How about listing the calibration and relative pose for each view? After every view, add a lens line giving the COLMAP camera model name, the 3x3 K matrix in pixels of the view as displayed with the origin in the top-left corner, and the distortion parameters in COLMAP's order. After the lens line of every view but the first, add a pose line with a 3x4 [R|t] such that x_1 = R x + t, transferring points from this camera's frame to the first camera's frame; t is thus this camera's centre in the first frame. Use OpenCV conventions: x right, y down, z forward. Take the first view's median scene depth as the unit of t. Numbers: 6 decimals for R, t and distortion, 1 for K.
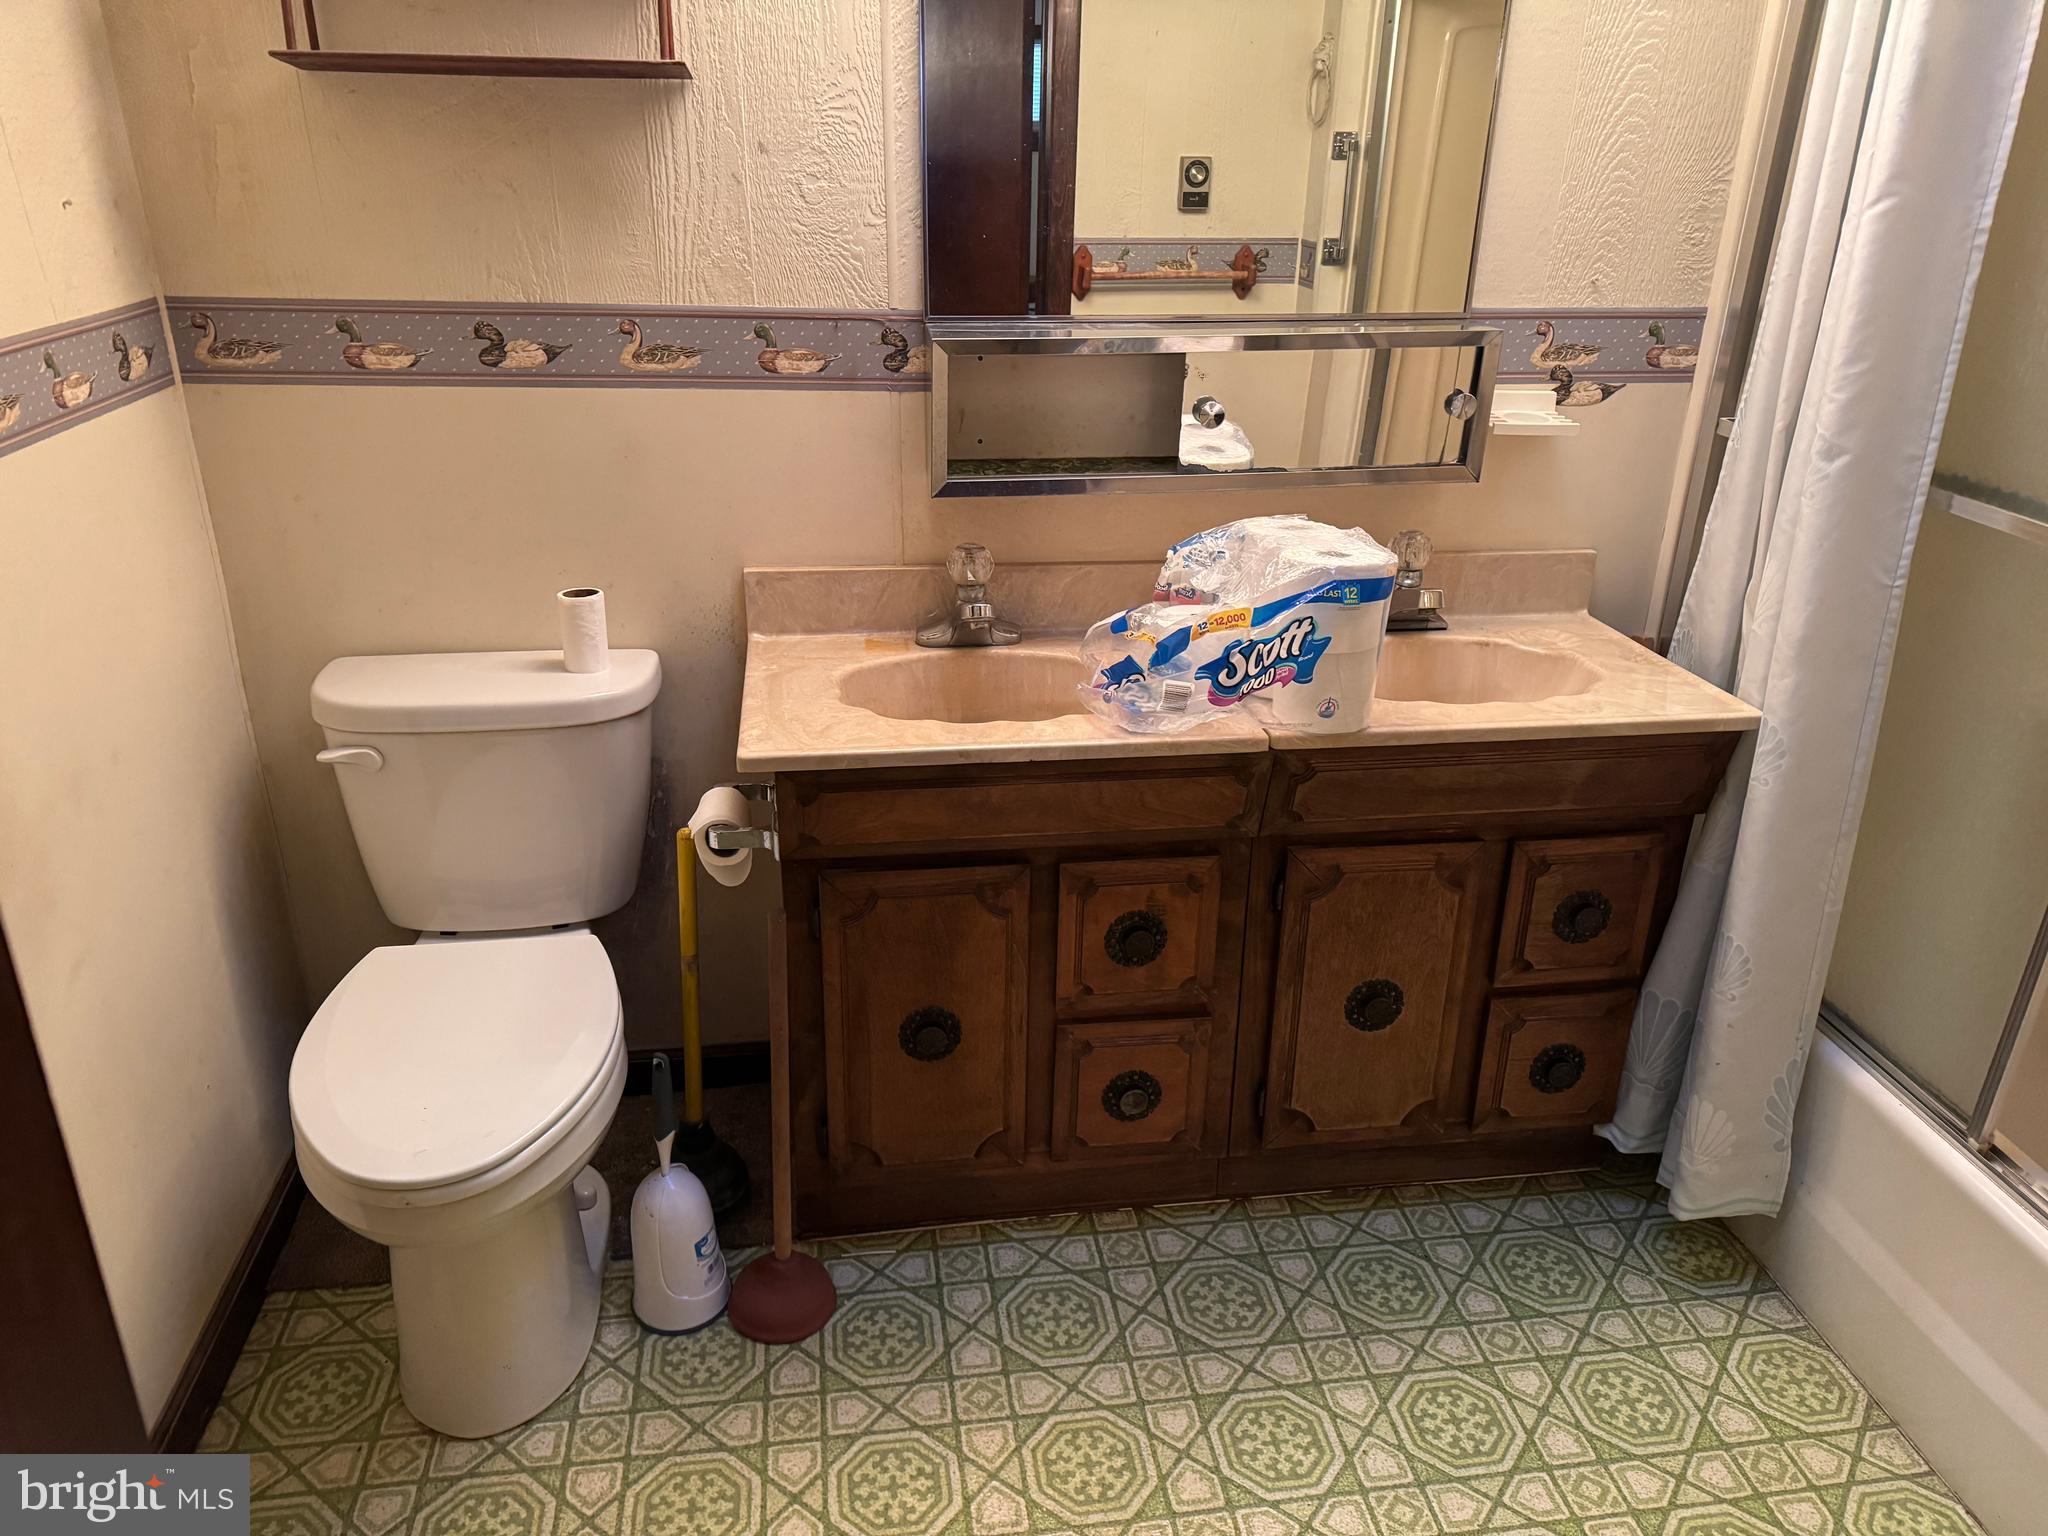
lens RADIAL K [[1415.7, 0, 1024.0], [0, 1415.7, 768.0], [0, 0, 1]] dist [0.010256, -0.004111]
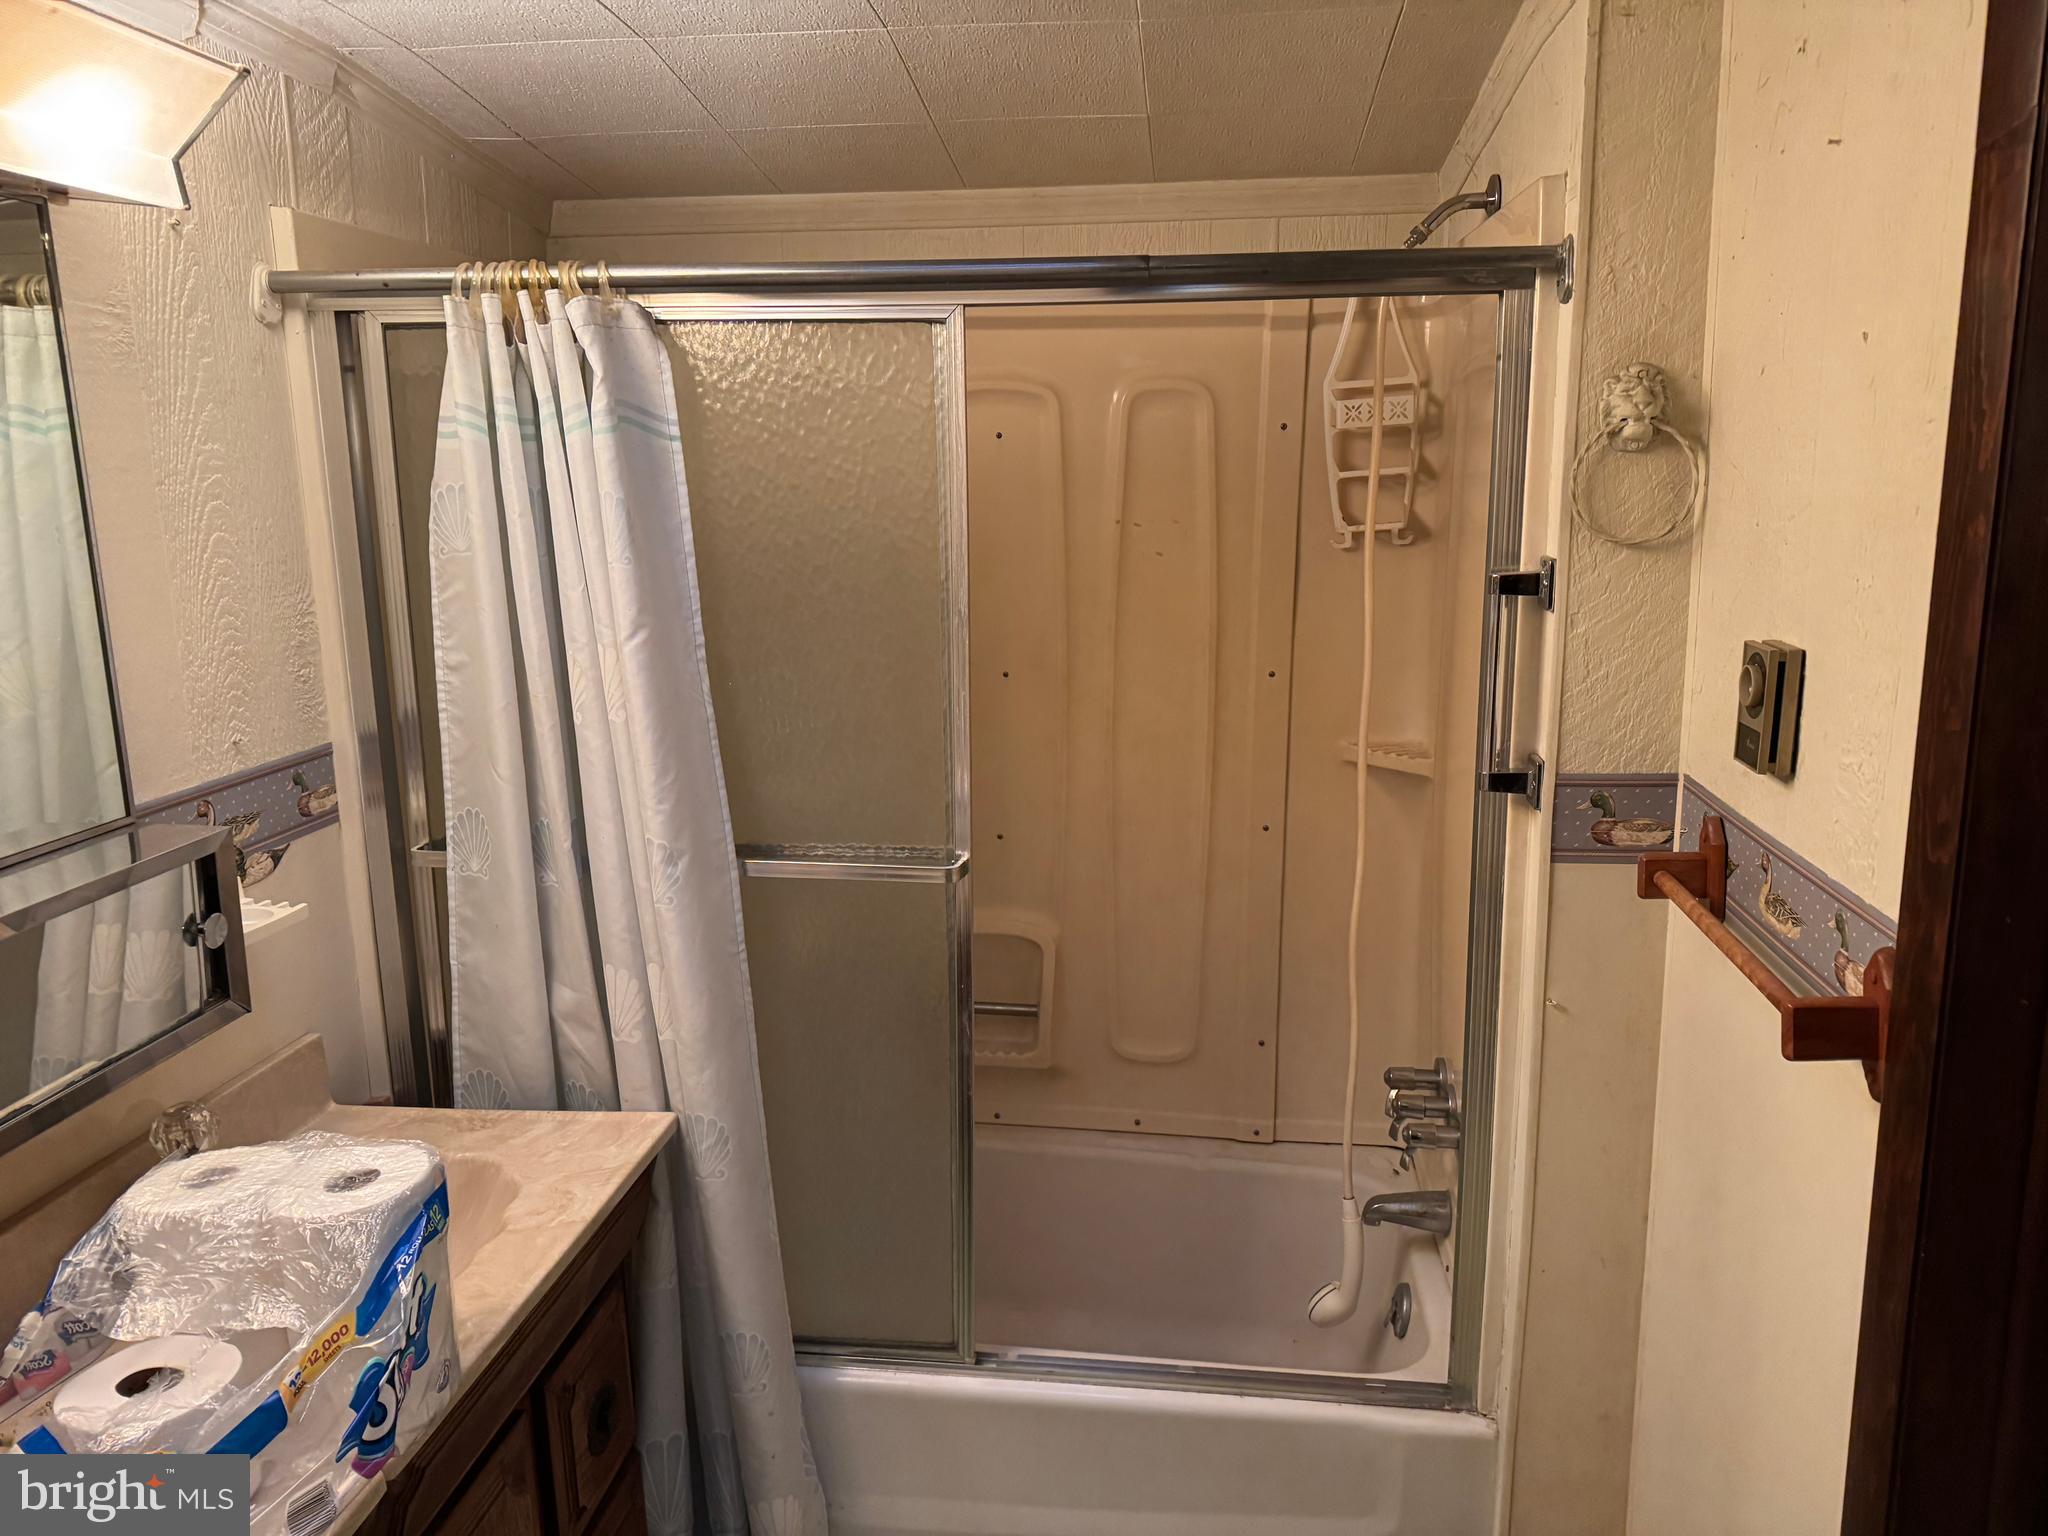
lens RADIAL K [[1436.7, 0, 1024.0], [0, 1436.7, 768.0], [0, 0, 1]] dist [0.090041, -0.106206]
pose [[0.269769, -0.219481, 0.937578, -0.282933], [0.406715, 0.908533, 0.095658, -0.234136], [-0.872816, 0.355521, 0.334360, 0.337976]]
